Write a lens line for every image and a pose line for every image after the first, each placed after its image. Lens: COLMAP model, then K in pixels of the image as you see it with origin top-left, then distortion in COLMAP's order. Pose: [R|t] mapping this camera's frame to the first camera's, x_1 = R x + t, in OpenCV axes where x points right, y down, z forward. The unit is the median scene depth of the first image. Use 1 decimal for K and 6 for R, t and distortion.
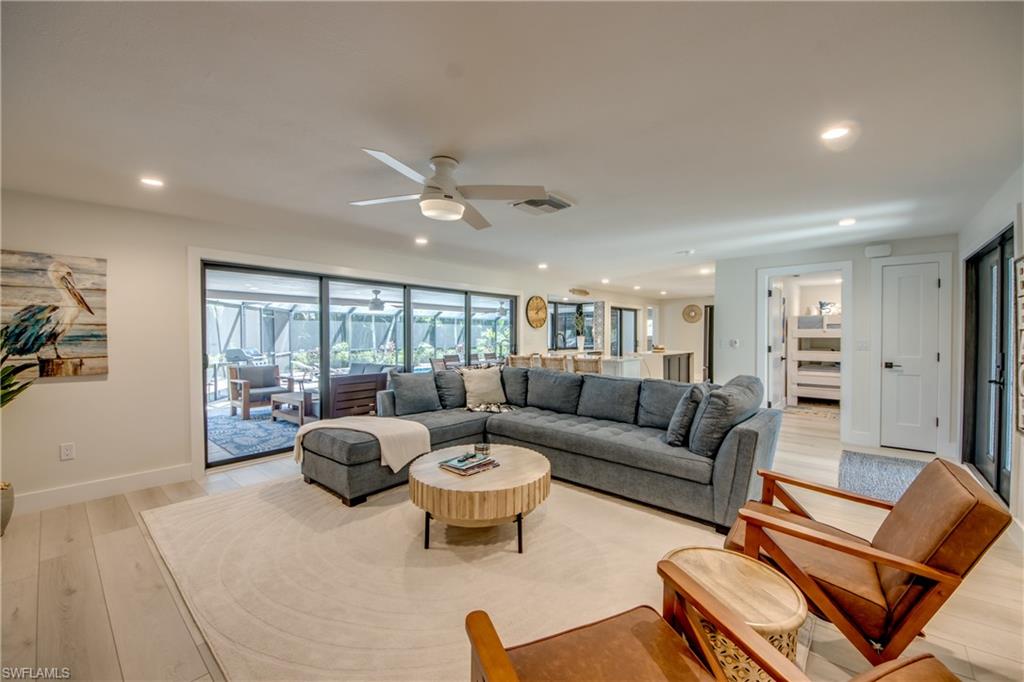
lens RADIAL K [[396.7, 0, 507.5], [0, 396.7, 333.9], [0, 0, 1]] dist [0.018631, -0.002474]
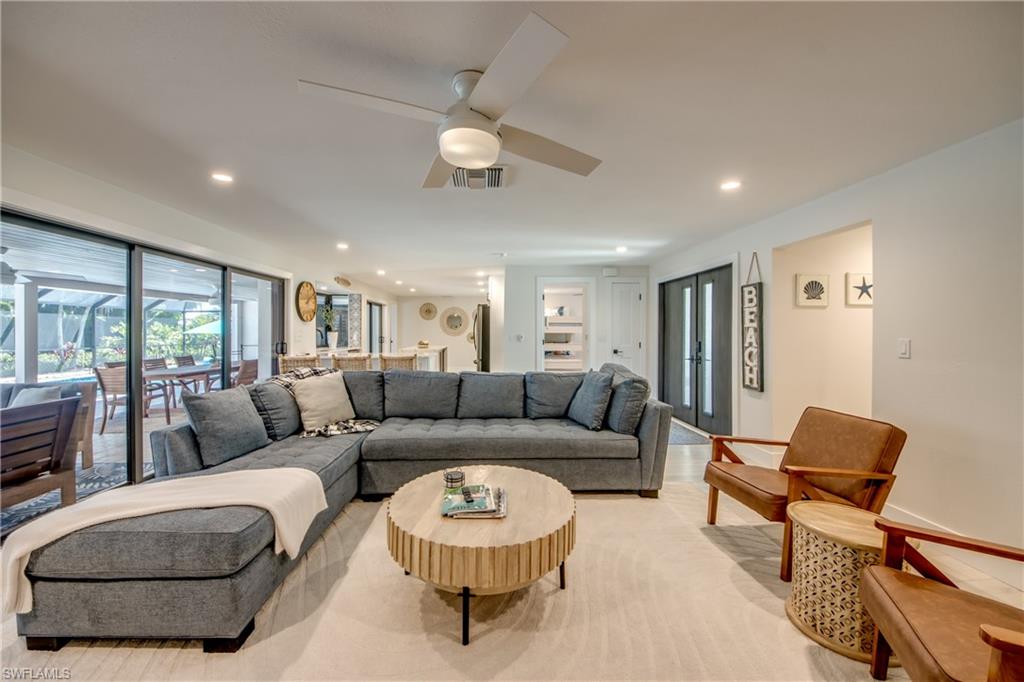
lens RADIAL K [[396.7, 0, 498.6], [0, 396.7, 327.4], [0, 0, 1]] dist [0.018631, -0.002474]
pose [[0.727384, 0.008071, 0.686183, -0.173406], [-0.003121, 0.999959, -0.008454, 0.002143], [-0.686223, 0.004008, 0.727380, 0.128050]]
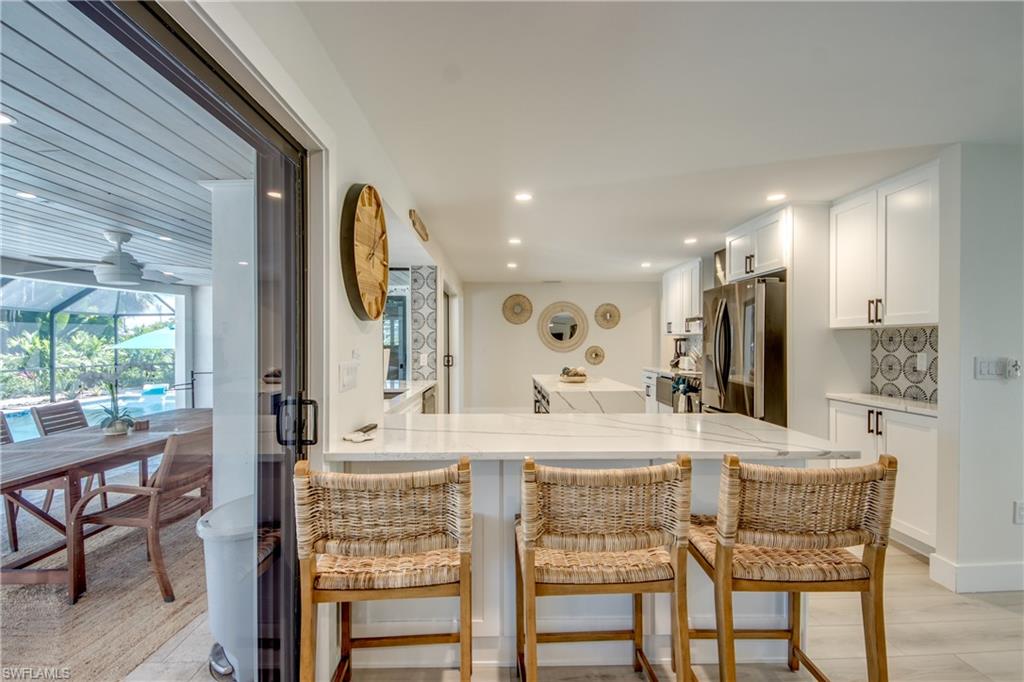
lens RADIAL K [[477.6, 0, 508.1], [0, 477.6, 339.9], [0, 0, 1]] dist [-0.000378, 0.001598]
pose [[0.734001, -0.000075, 0.679148, -0.054362], [0.002253, 0.999995, -0.002325, -0.001582], [-0.679144, 0.003236, 0.733998, 0.639023]]
